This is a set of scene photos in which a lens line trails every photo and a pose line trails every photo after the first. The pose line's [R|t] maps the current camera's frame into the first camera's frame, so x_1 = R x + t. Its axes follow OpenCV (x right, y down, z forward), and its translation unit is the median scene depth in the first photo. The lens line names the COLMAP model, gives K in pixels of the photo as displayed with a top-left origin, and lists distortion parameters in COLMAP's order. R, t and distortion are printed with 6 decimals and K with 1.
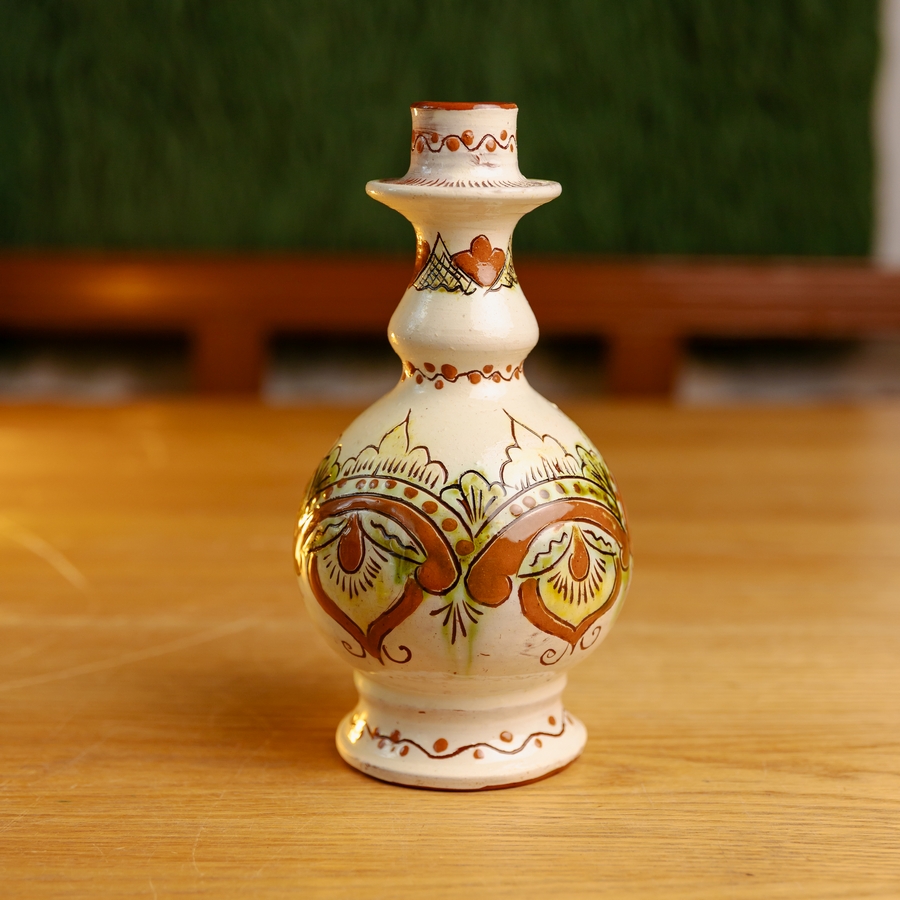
lens RADIAL K [[1802.3, 0, 454.7], [0, 1802.3, 441.0], [0, 0, 1]] dist [-0.035802, 0.000000]
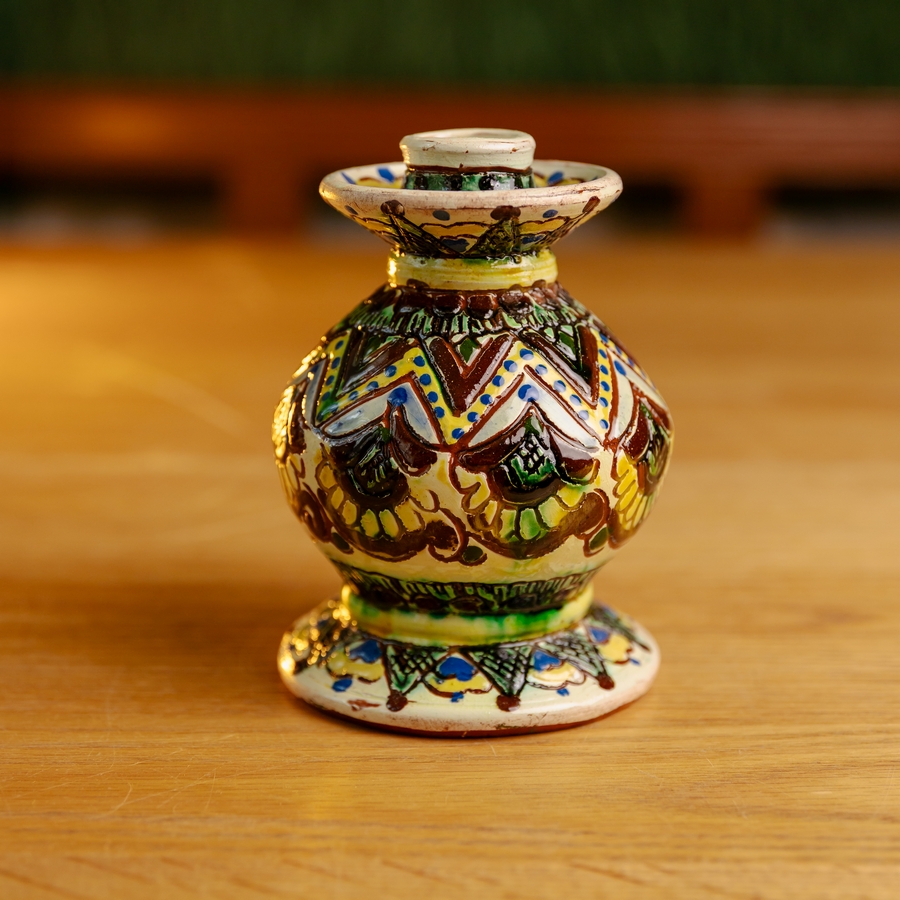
lens RADIAL K [[1964.5, 0, 450.4], [0, 1964.5, 445.9], [0, 0, 1]] dist [-0.043966, 0.000000]
pose [[0.999559, -0.000605, 0.029701, -0.154807], [-0.001329, 0.997880, 0.065072, 0.030367], [-0.029677, -0.065083, 0.997438, 0.033589]]
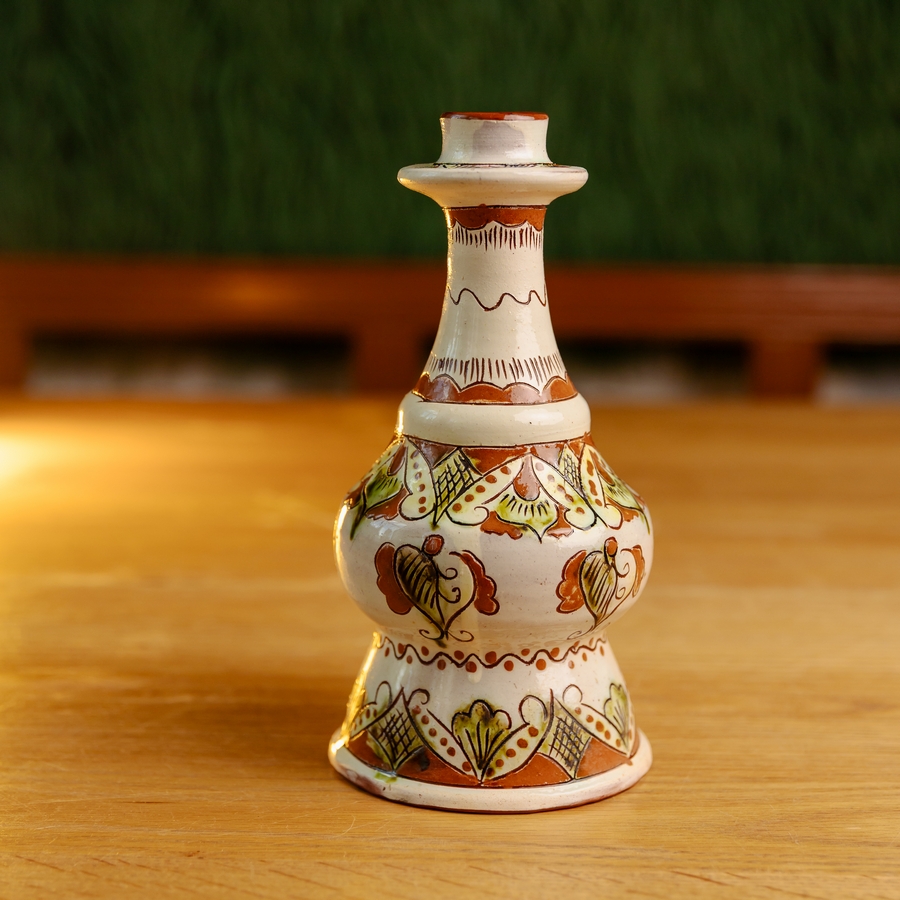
lens RADIAL K [[1830.0, 0, 444.2], [0, 1830.0, 454.0], [0, 0, 1]] dist [-0.034534, 0.000000]
pose [[0.999830, 0.005794, -0.017525, -0.186296], [-0.005758, 0.999981, 0.002096, 0.015245], [0.017537, -0.001995, 0.999844, -0.168592]]
